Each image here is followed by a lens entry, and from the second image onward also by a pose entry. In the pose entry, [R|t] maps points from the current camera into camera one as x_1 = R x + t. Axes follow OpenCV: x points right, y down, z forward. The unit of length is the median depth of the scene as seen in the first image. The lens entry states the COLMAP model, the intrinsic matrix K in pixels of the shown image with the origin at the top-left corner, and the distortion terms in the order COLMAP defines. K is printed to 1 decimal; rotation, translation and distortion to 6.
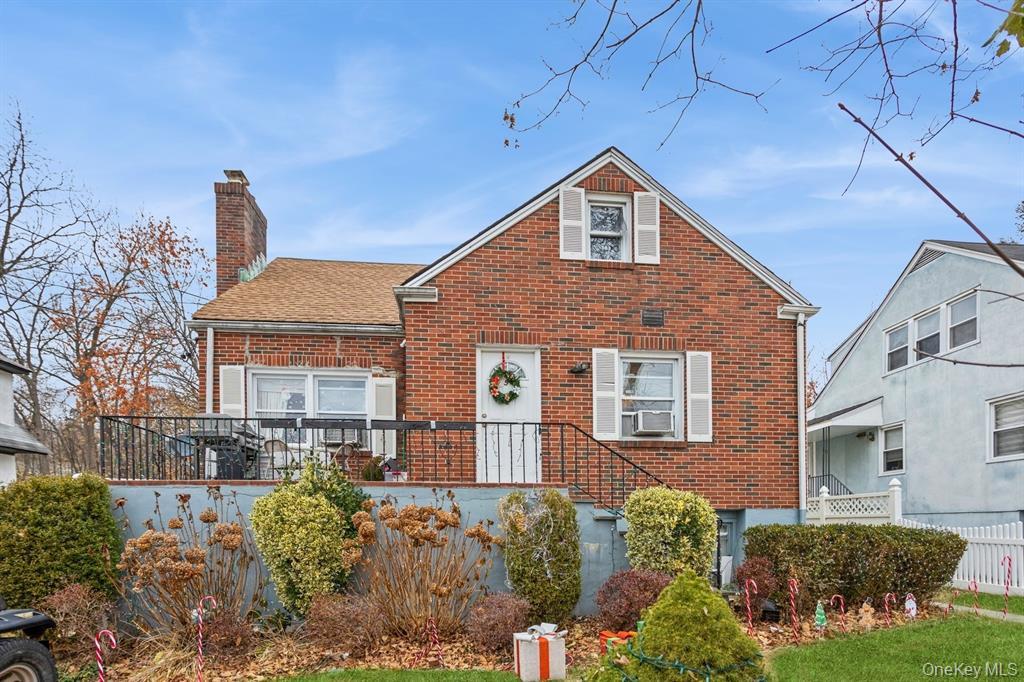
lens RADIAL K [[503.5, 0, 513.0], [0, 503.5, 365.3], [0, 0, 1]] dist [0.002746, 0.000761]
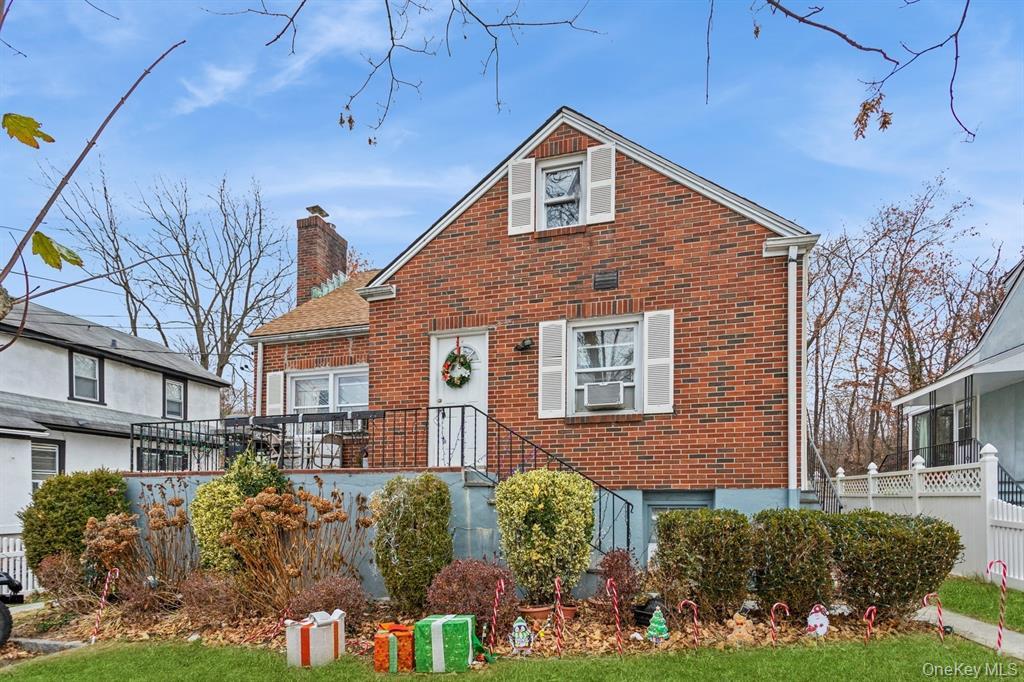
lens RADIAL K [[490.2, 0, 512.0], [0, 490.2, 341.0], [0, 0, 1]] dist [0.003162, 0.000364]
pose [[0.932244, -0.111126, -0.344343, 0.424140], [0.110470, 0.993645, -0.021592, 0.015933], [0.344554, -0.017911, 0.938596, 0.103600]]
